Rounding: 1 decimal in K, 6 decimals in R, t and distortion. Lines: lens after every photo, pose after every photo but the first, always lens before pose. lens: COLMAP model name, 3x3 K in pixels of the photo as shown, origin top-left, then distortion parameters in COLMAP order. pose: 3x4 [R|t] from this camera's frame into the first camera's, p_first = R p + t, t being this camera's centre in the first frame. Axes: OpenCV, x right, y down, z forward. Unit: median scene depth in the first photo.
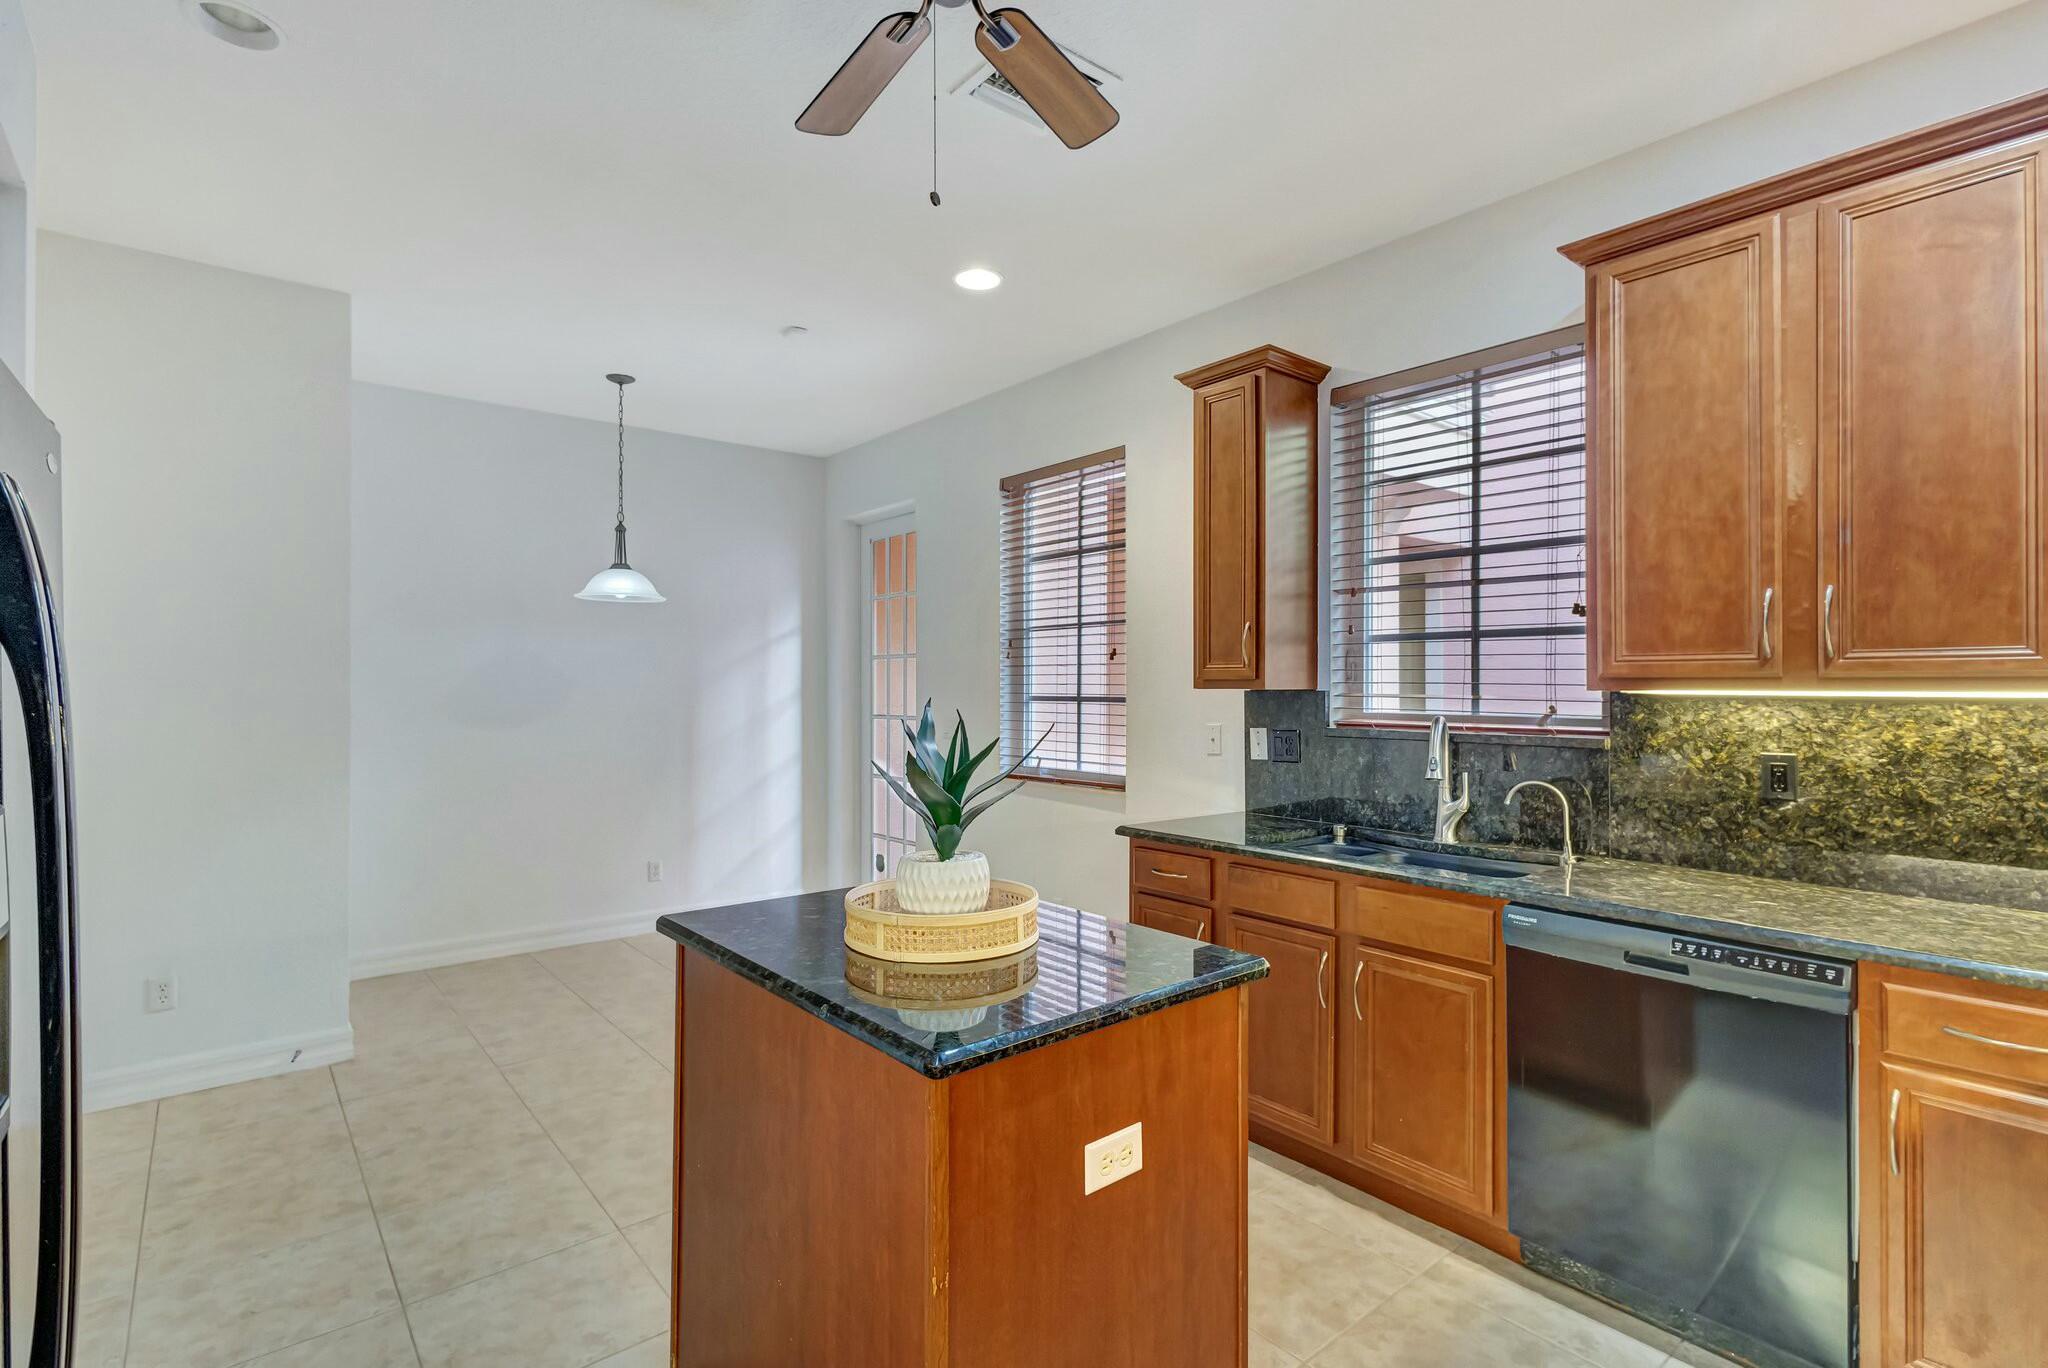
lens RADIAL K [[974.5, 0, 1022.1], [0, 974.5, 682.1], [0, 0, 1]] dist [0.022525, -0.000325]
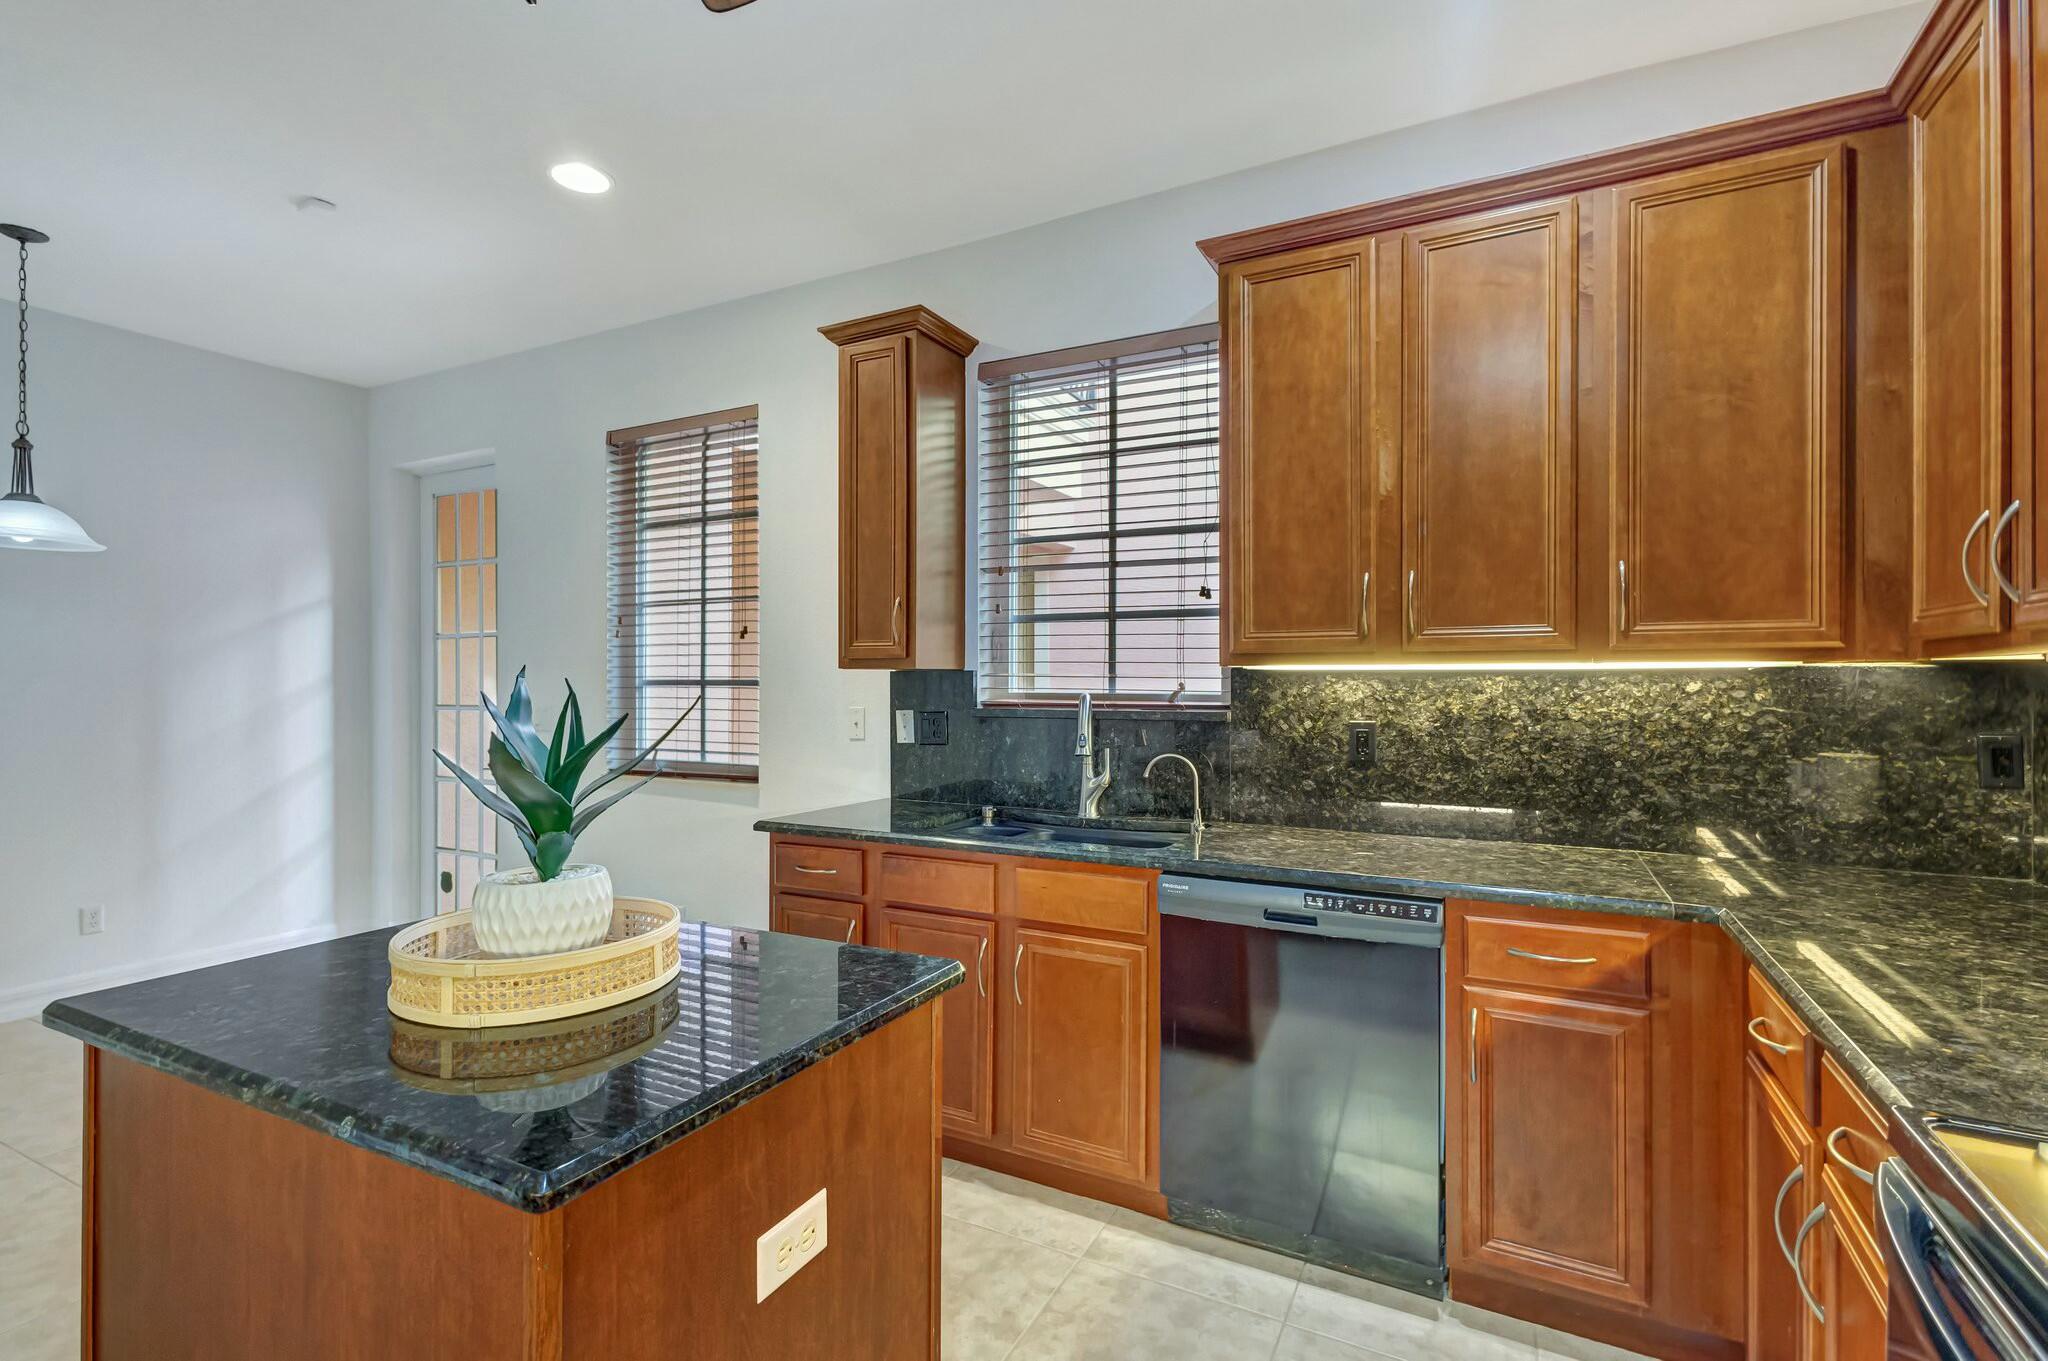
lens RADIAL K [[951.9, 0, 1020.3], [0, 951.9, 678.9], [0, 0, 1]] dist [0.012292, -0.000109]
pose [[0.922811, -0.001340, 0.385251, -0.015070], [-0.000190, 0.999992, 0.003934, 0.014703], [-0.385254, -0.003703, 0.922803, 0.104896]]
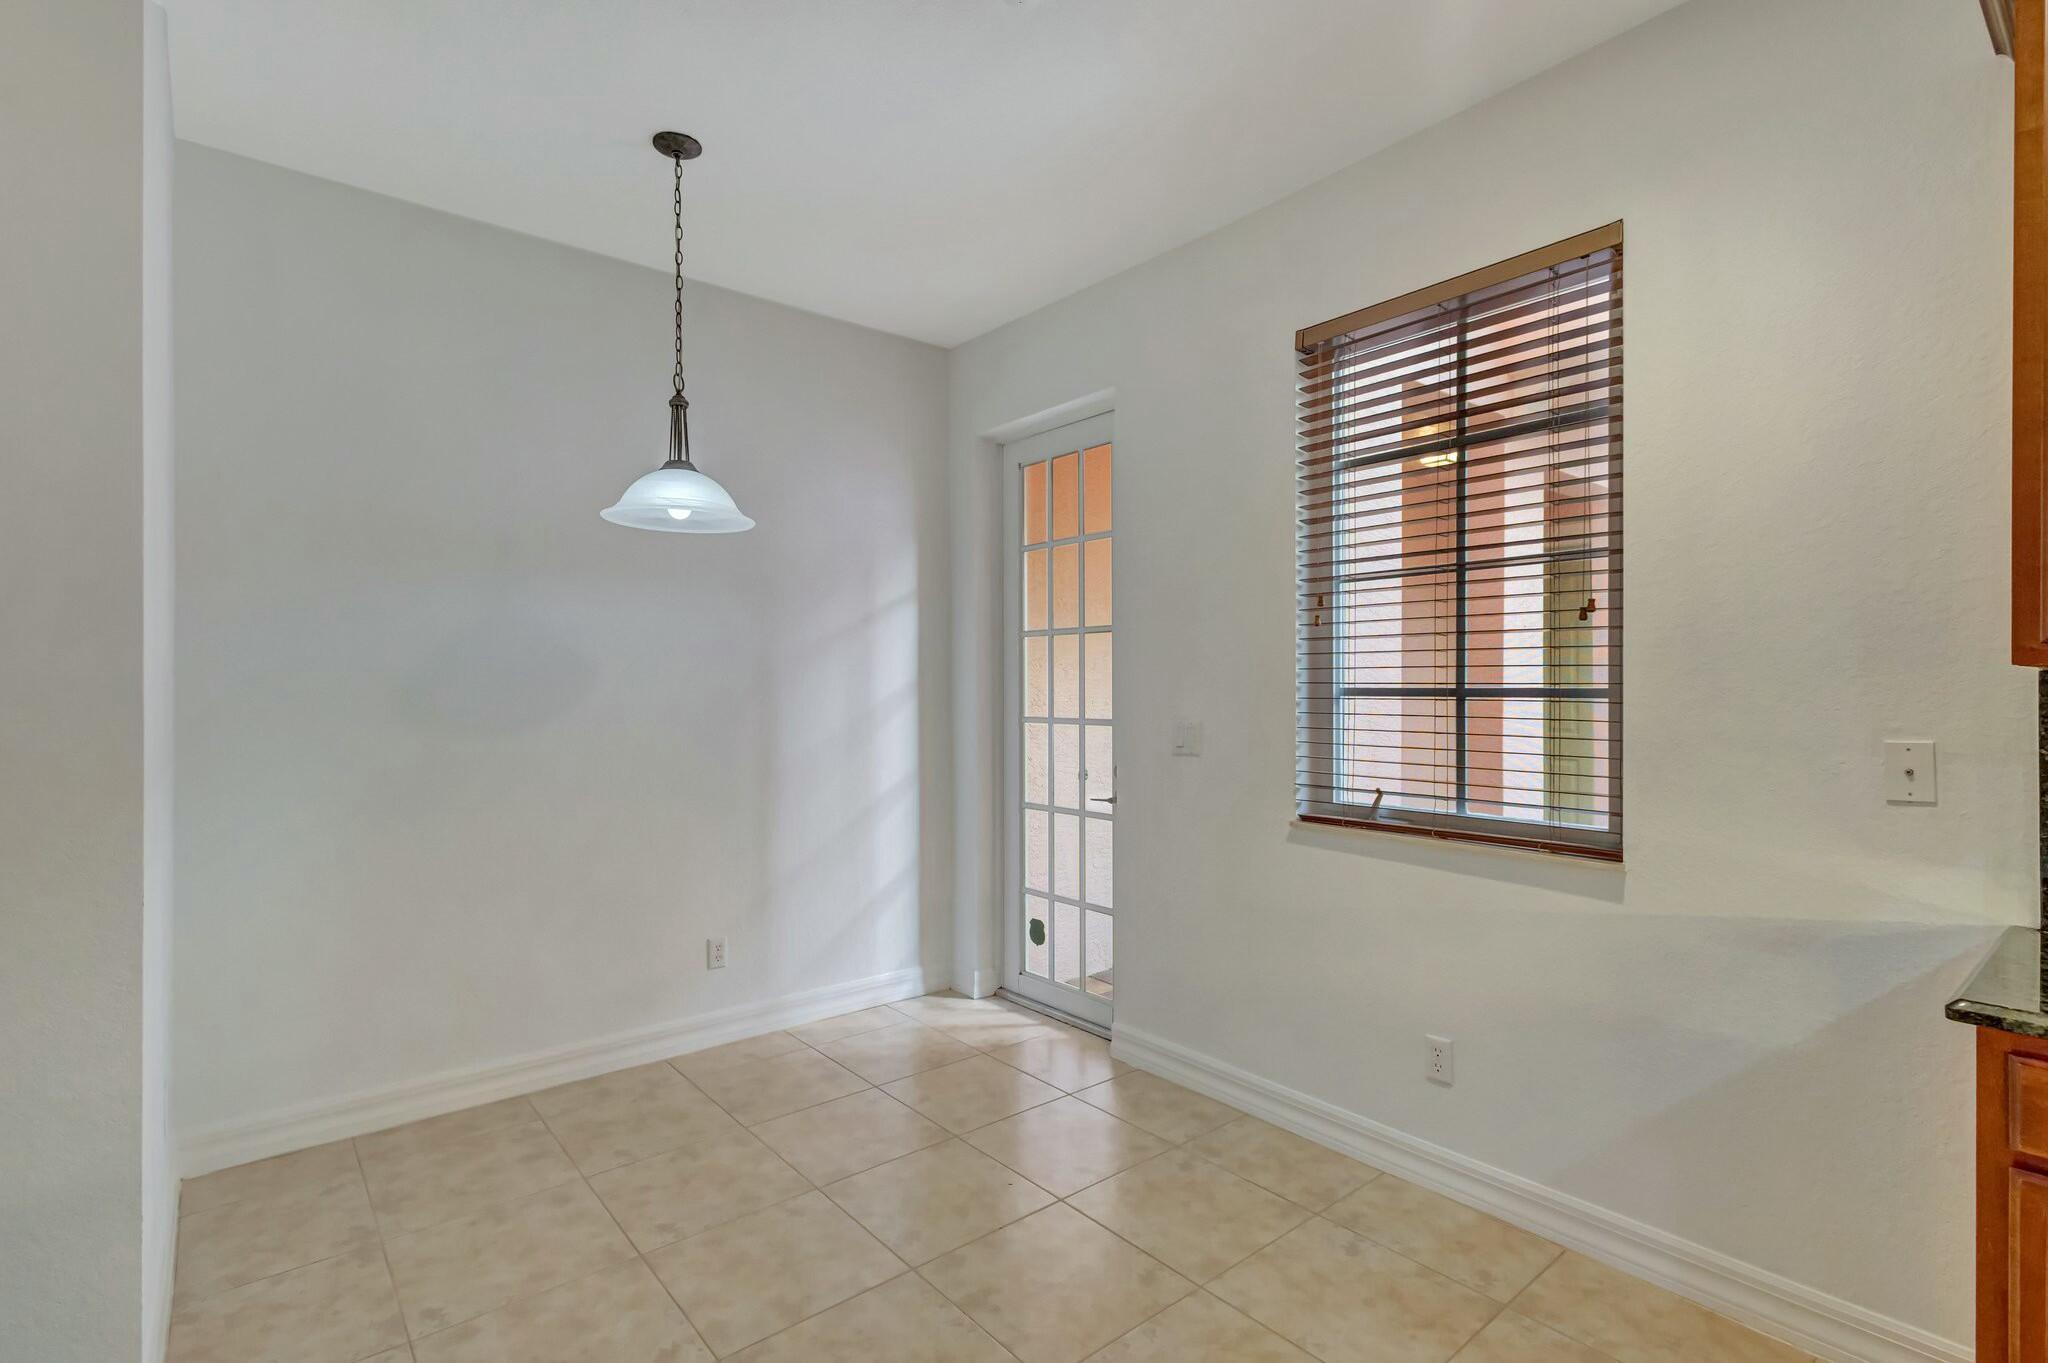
lens RADIAL K [[954.9, 0, 1018.4], [0, 954.9, 689.7], [0, 0, 1]] dist [0.015641, -0.000149]
pose [[0.999999, -0.001054, -0.000030, -0.296117], [0.001054, 0.999950, 0.009939, 0.013915], [0.000019, -0.009939, 0.999951, 0.610039]]
